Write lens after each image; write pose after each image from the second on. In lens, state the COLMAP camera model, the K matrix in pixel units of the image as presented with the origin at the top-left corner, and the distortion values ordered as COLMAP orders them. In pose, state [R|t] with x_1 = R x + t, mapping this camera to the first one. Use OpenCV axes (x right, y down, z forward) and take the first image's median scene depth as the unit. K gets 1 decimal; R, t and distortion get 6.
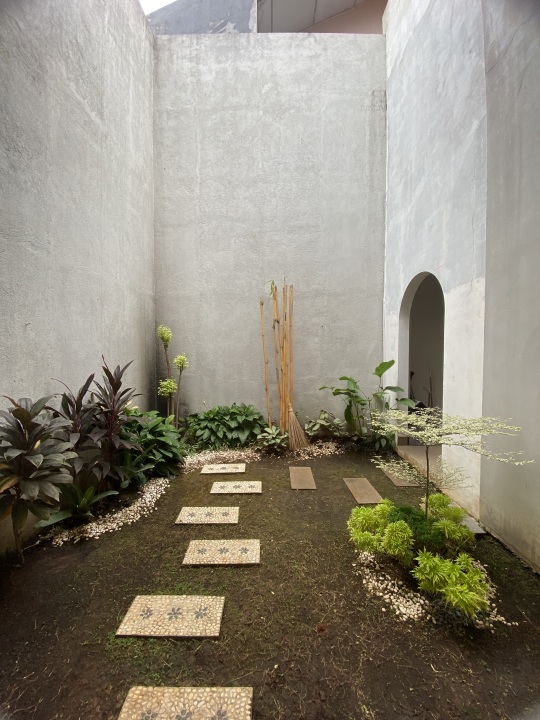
lens RADIAL K [[291.8, 0, 270.8], [0, 291.8, 356.5], [0, 0, 1]] dist [0.026655, -0.025118]
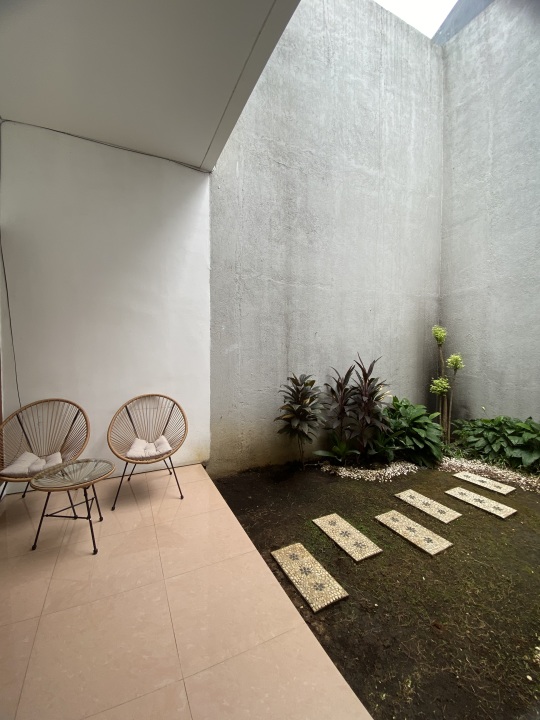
lens RADIAL K [[291.8, 0, 270.8], [0, 291.8, 356.5], [0, 0, 1]] dist [0.026655, -0.025118]
pose [[0.447621, 0.026770, -0.893823, 0.355897], [-0.029552, 0.999449, 0.015134, 0.005643], [0.893735, 0.019640, 0.448165, 0.012555]]
